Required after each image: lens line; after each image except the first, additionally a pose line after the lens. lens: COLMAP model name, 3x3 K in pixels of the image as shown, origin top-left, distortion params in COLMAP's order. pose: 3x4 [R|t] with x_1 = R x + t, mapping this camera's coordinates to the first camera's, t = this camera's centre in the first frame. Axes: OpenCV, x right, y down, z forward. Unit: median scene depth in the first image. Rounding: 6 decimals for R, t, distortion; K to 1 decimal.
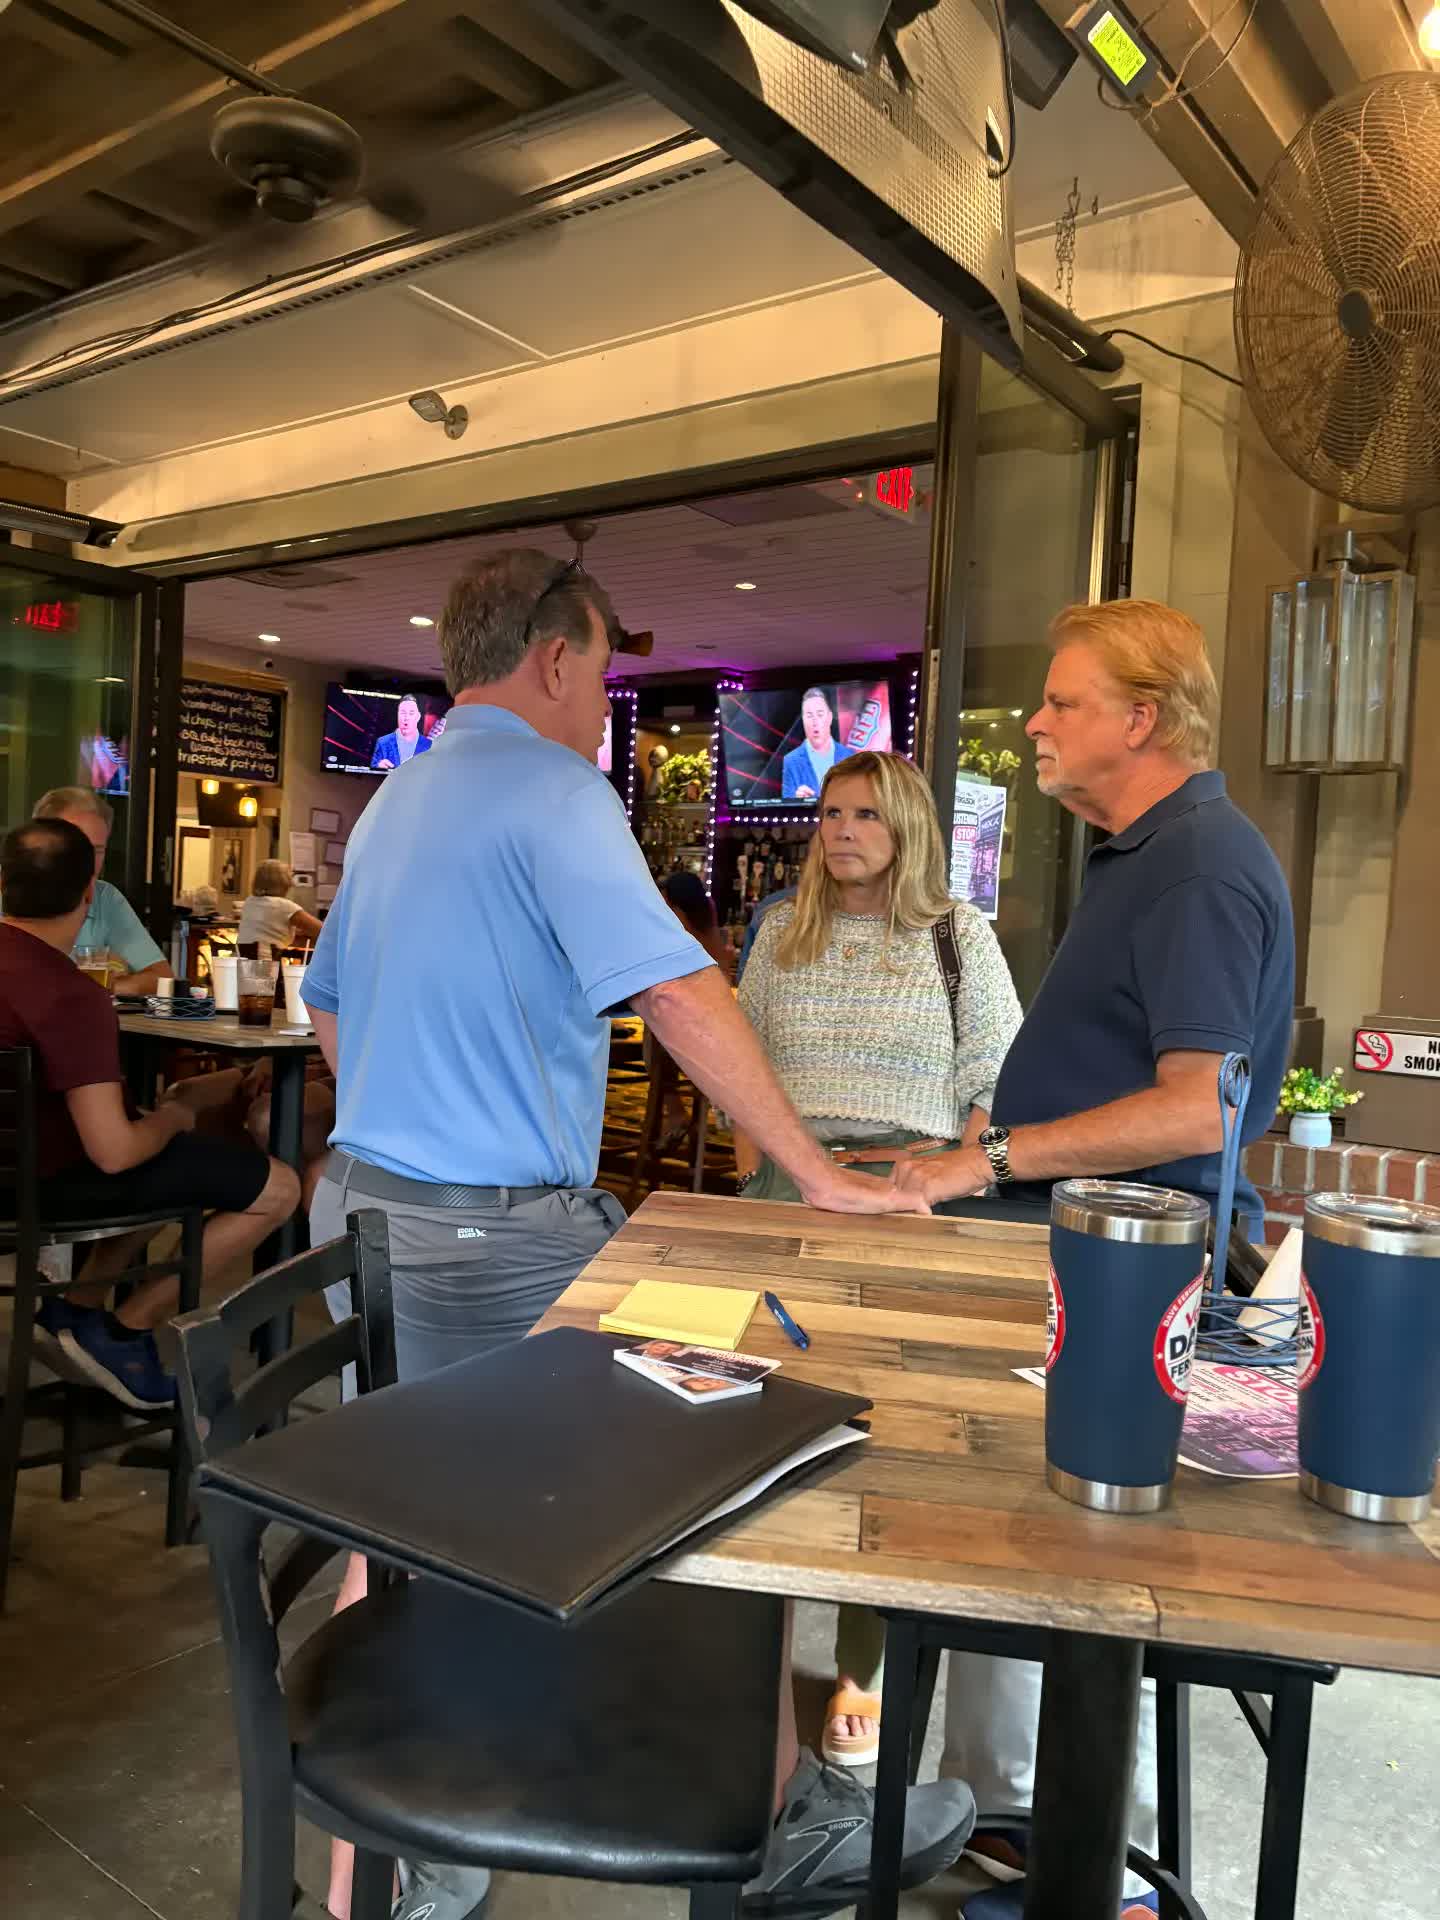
lens RADIAL K [[1441.6, 0, 719.2], [0, 1441.6, 974.4], [0, 0, 1]] dist [0.004889, 0.003090]
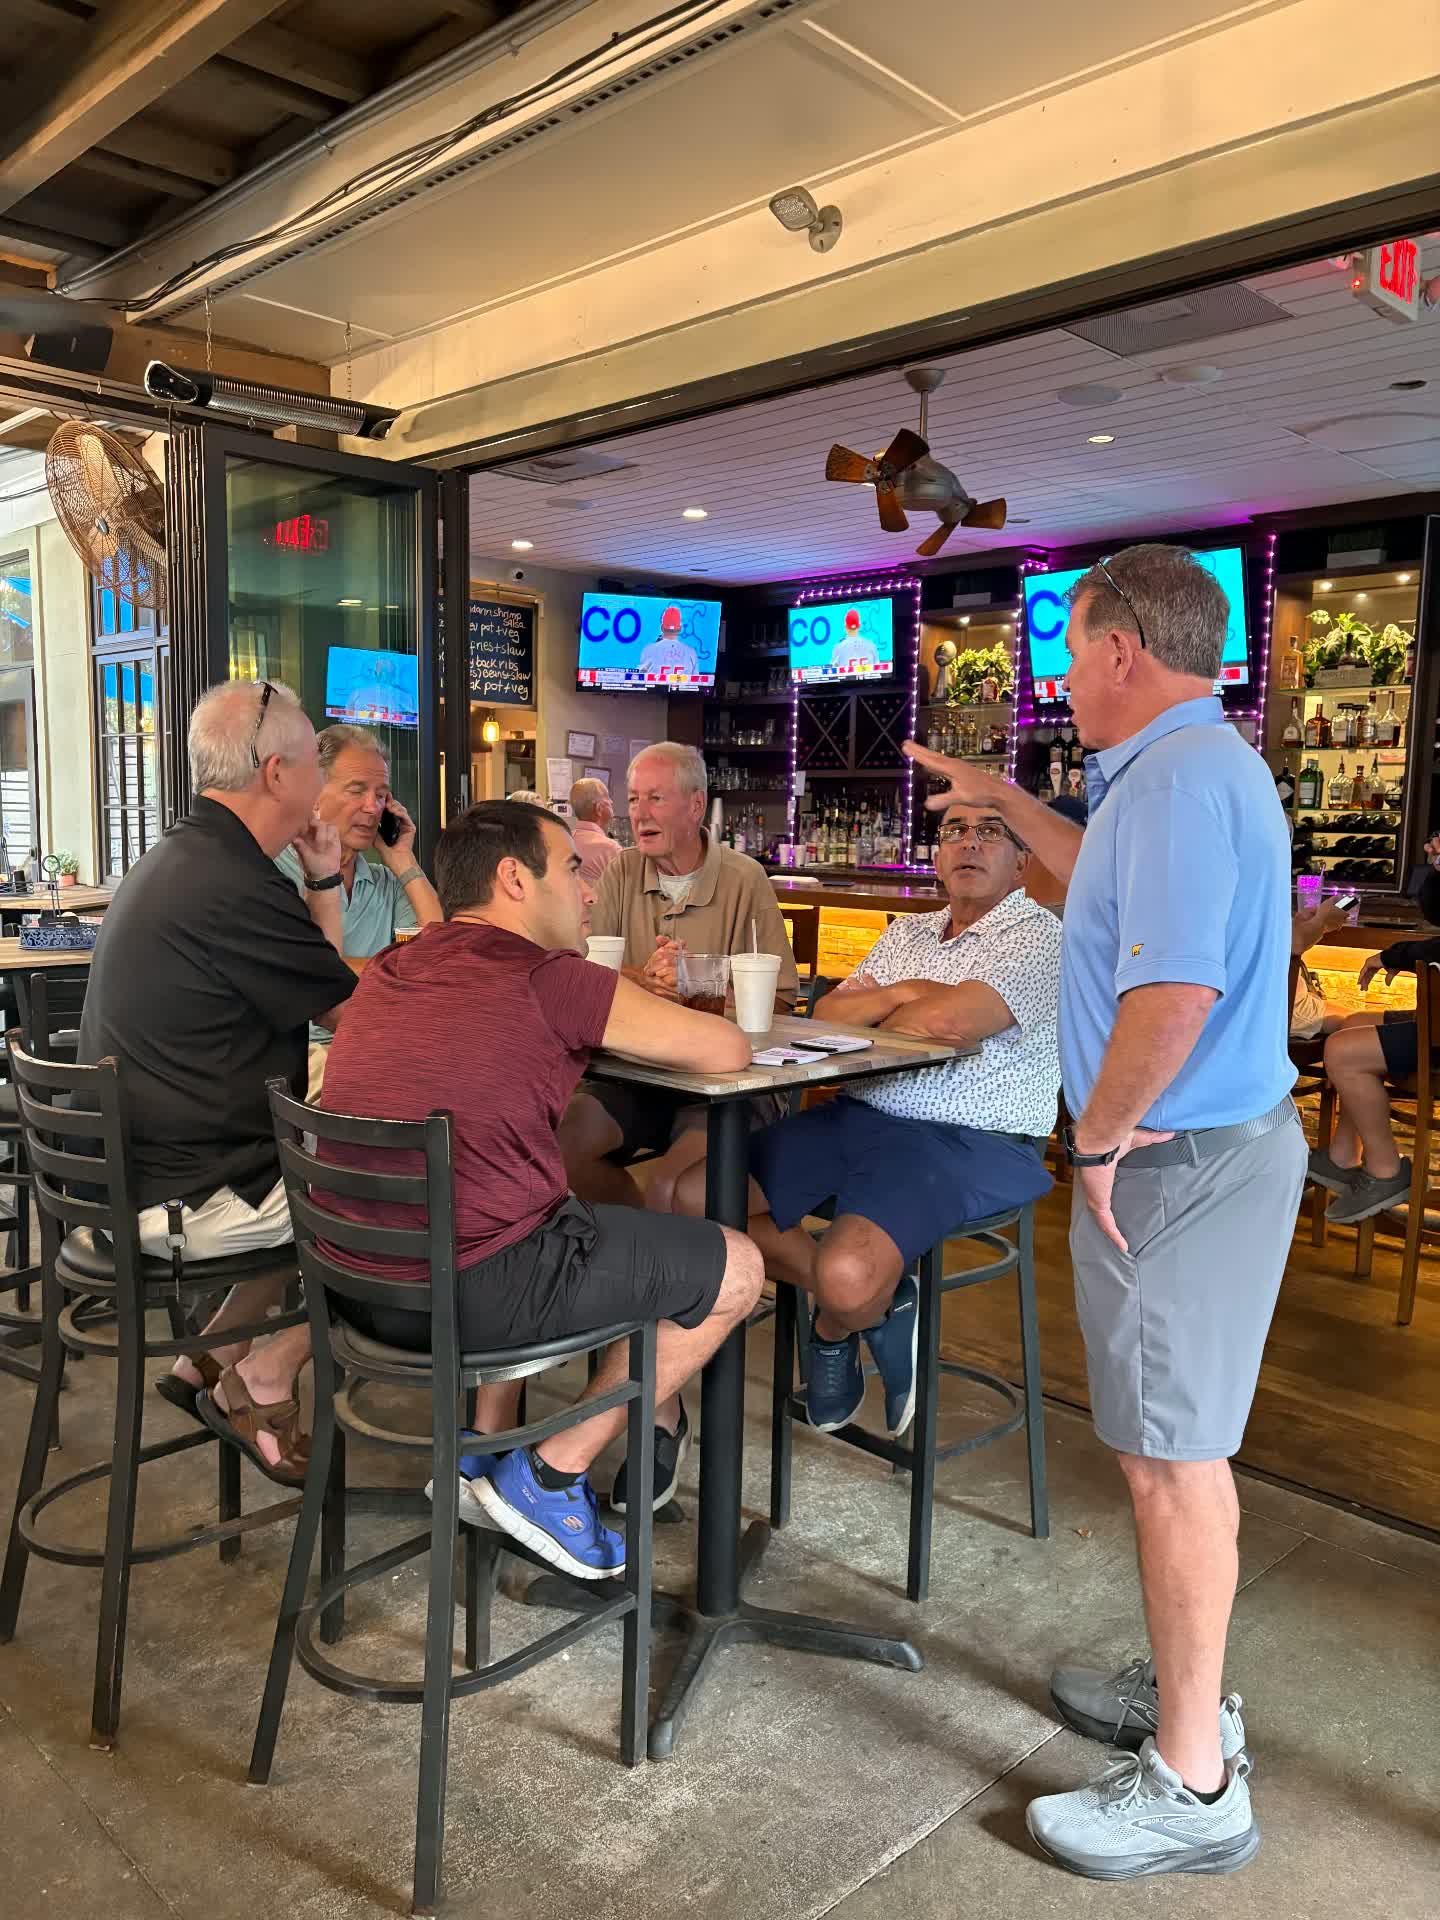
lens RADIAL K [[1470.7, 0, 716.1], [0, 1470.7, 972.9], [0, 0, 1]] dist [0.011526, -0.003556]
pose [[0.989209, -0.023905, -0.144547, -0.072446], [0.032627, 0.997768, 0.058270, -0.016182], [0.142831, -0.062357, 0.987781, 0.096540]]
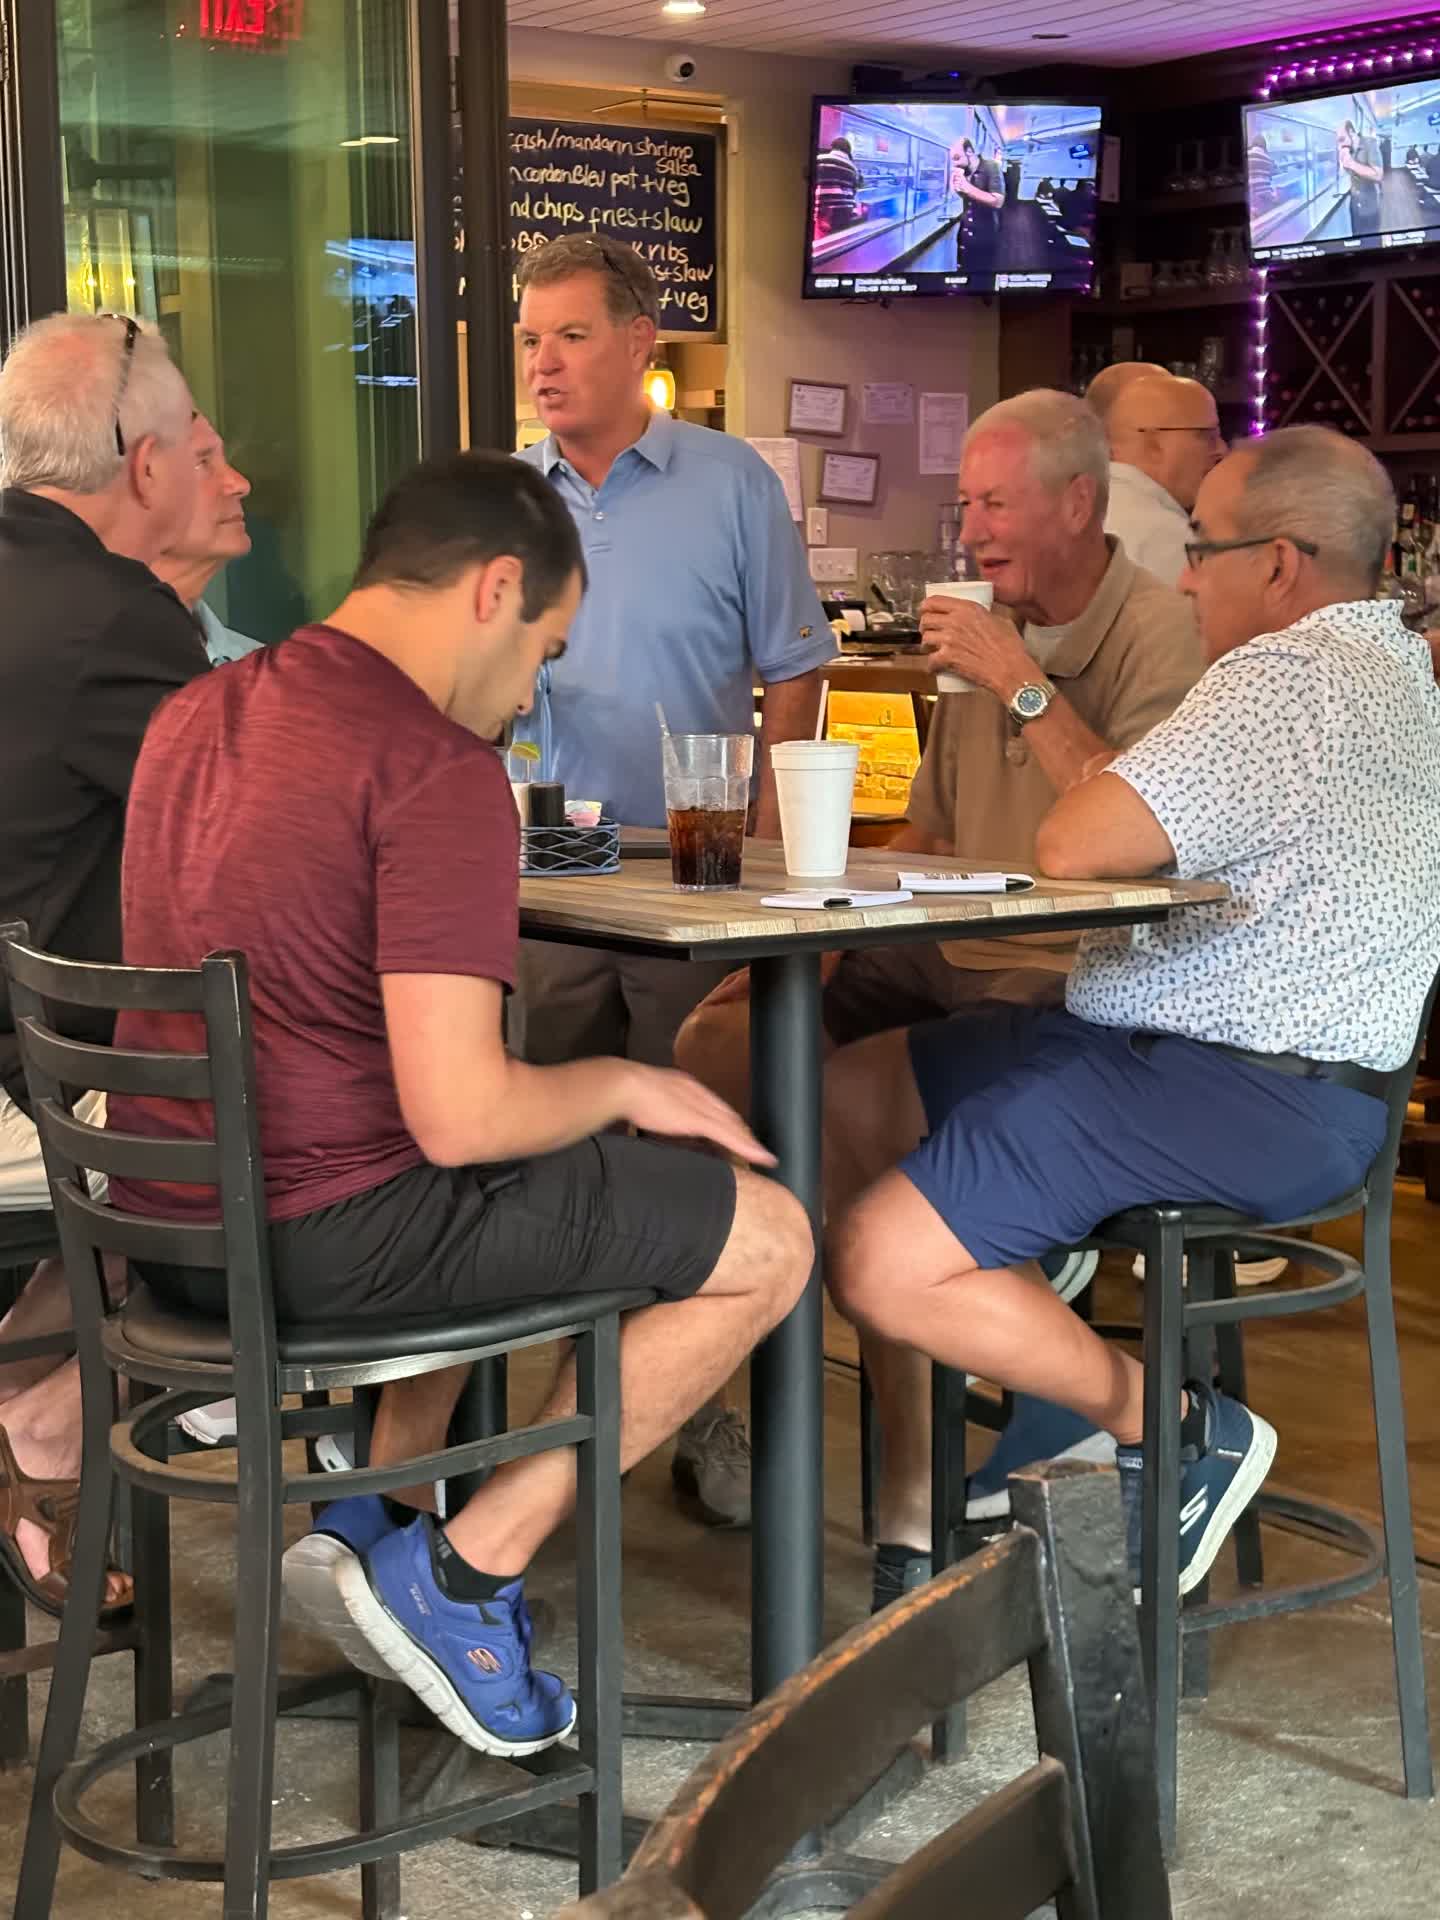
lens RADIAL K [[3105.5, 0, 624.9], [0, 3105.5, 995.4], [0, 0, 1]] dist [0.200974, -0.999864]
pose [[0.944254, -0.024313, -0.328318, -0.013739], [0.052862, 0.995526, 0.078312, -0.001919], [0.324945, -0.091302, 0.941315, 0.038820]]
